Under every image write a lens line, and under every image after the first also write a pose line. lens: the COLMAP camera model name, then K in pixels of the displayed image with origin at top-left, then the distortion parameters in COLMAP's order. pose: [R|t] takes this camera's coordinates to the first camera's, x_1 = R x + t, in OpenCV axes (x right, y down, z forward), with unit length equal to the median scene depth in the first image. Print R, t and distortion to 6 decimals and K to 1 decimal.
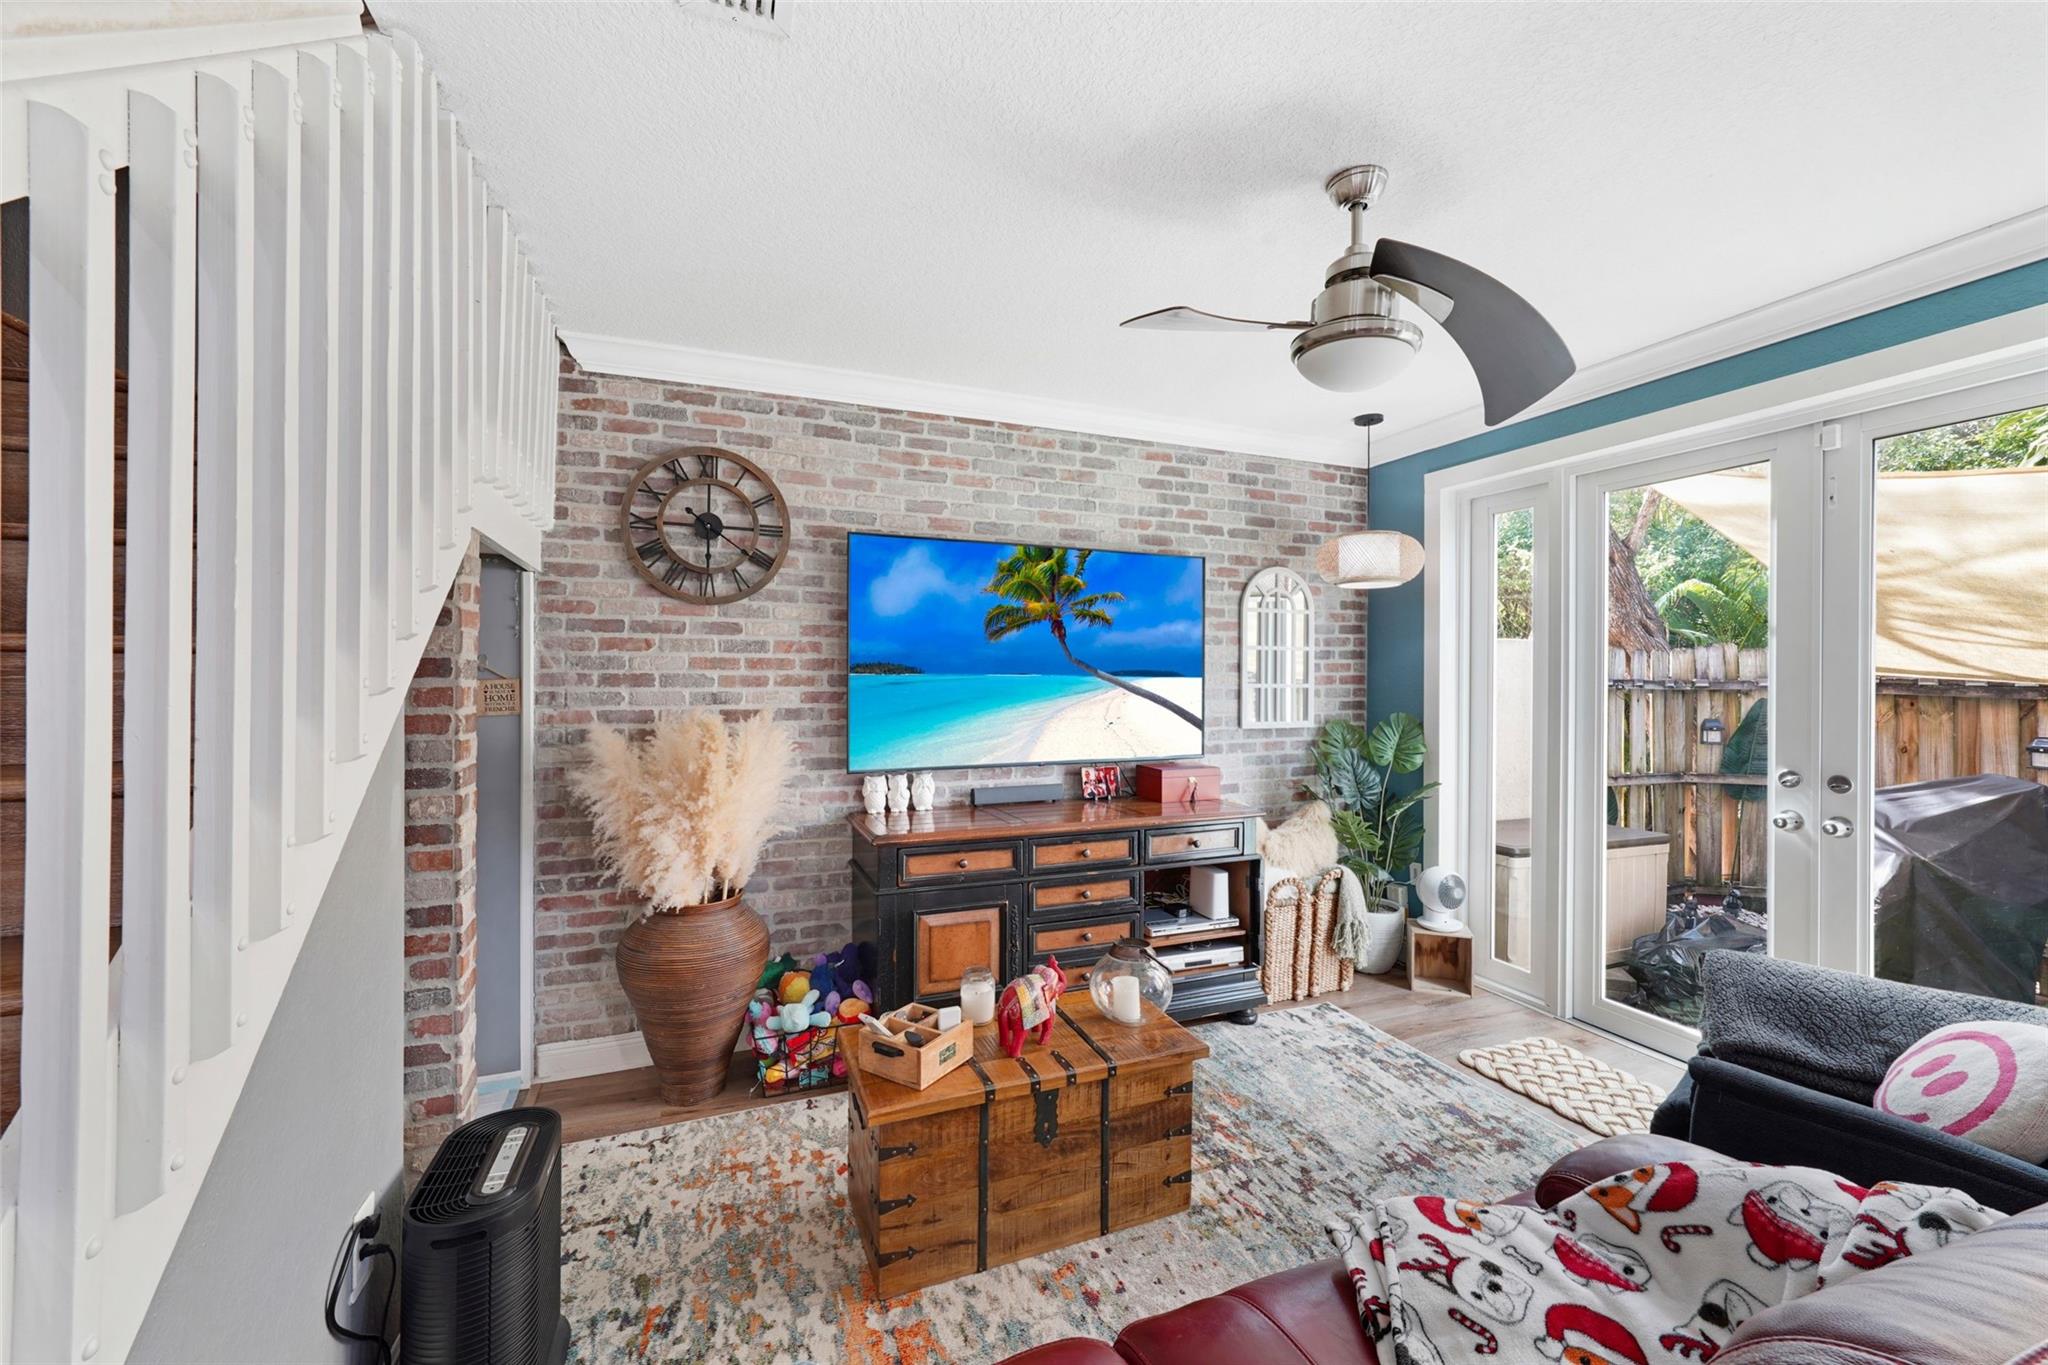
lens RADIAL K [[794.8, 0, 1030.1], [0, 794.8, 679.3], [0, 0, 1]] dist [-0.007674, 0.006210]
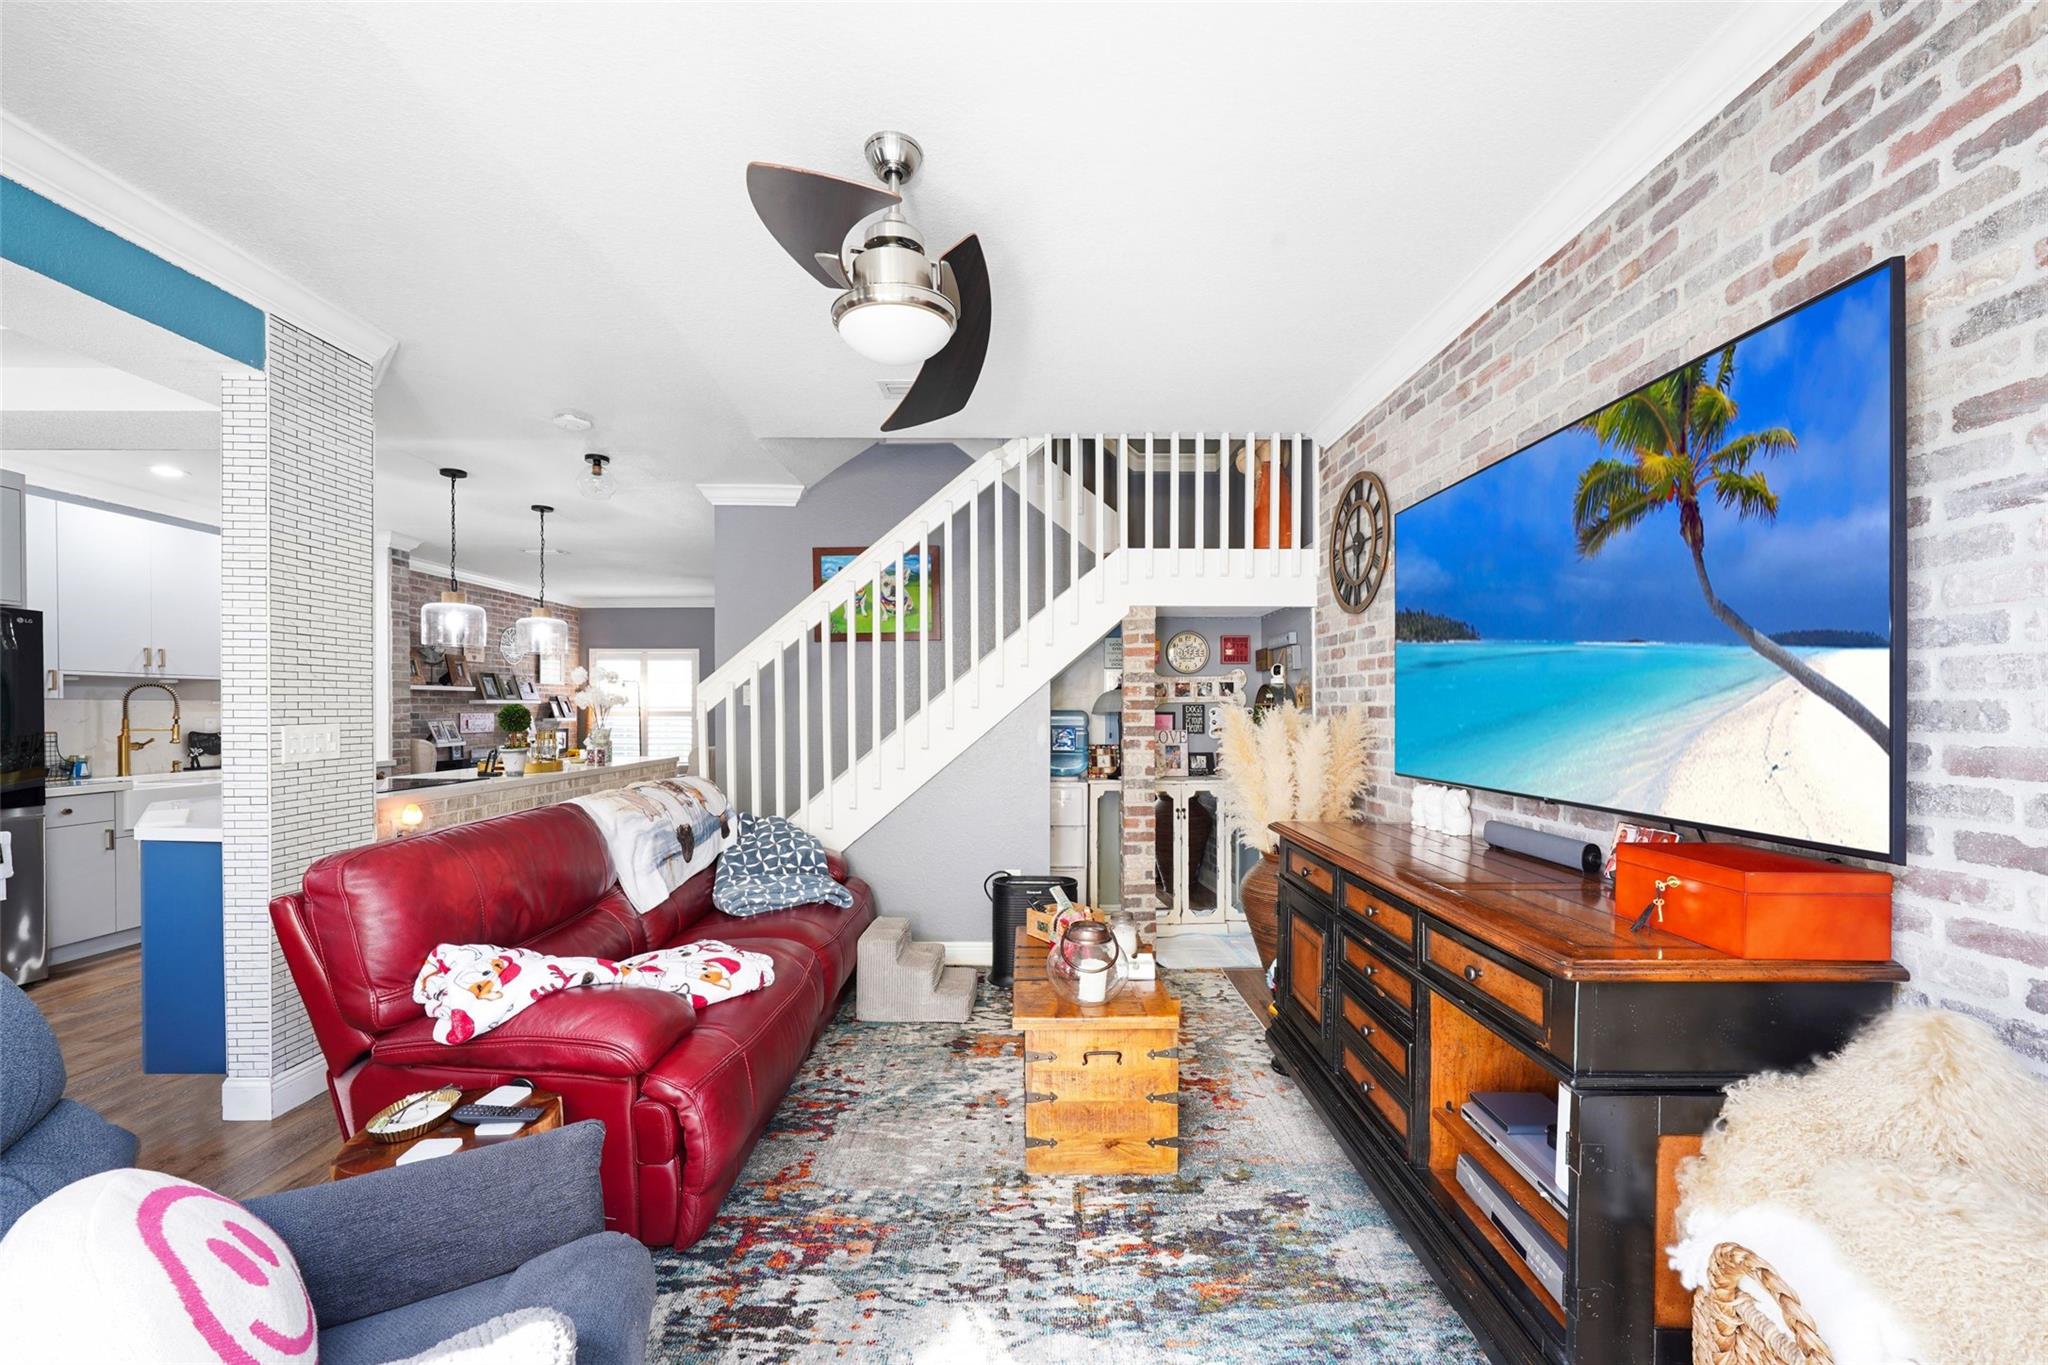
lens RADIAL K [[774.6, 0, 1020.4], [0, 774.6, 710.1], [0, 0, 1]] dist [0.000077, 0.000168]
pose [[-0.366009, 0.001900, -0.930609, 0.758984], [-0.001008, 0.999997, 0.002438, 0.039808], [0.930611, 0.001830, -0.366006, 0.903037]]
